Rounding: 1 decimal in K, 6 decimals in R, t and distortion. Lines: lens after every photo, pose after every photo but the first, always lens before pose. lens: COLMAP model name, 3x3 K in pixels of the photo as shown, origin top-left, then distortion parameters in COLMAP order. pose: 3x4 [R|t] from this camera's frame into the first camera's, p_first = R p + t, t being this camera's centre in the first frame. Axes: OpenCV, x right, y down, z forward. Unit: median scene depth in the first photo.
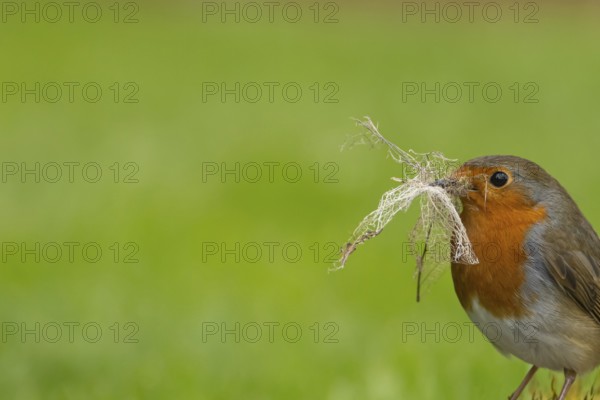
lens RADIAL K [[541.7, 0, 300.0], [0, 541.7, 200.0], [0, 0, 1]] dist [0.001915, 0.001839]
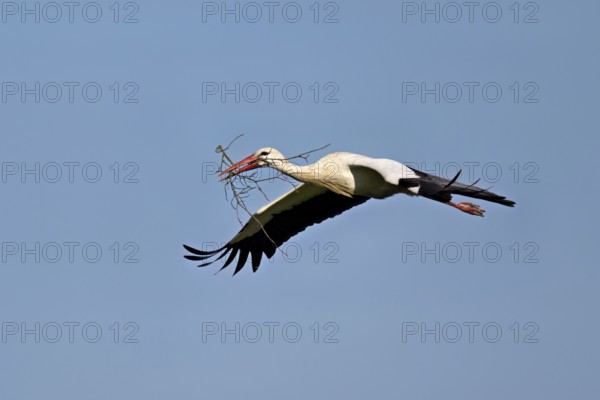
lens RADIAL K [[541.7, 0, 300.0], [0, 541.7, 200.0], [0, 0, 1]] dist [0.001915, 0.001839]
pose [[1.000000, -0.000206, -0.000027, -0.000044], [0.000206, 1.000000, 0.000062, -0.295023], [0.000027, -0.000062, 1.000000, -0.000349]]
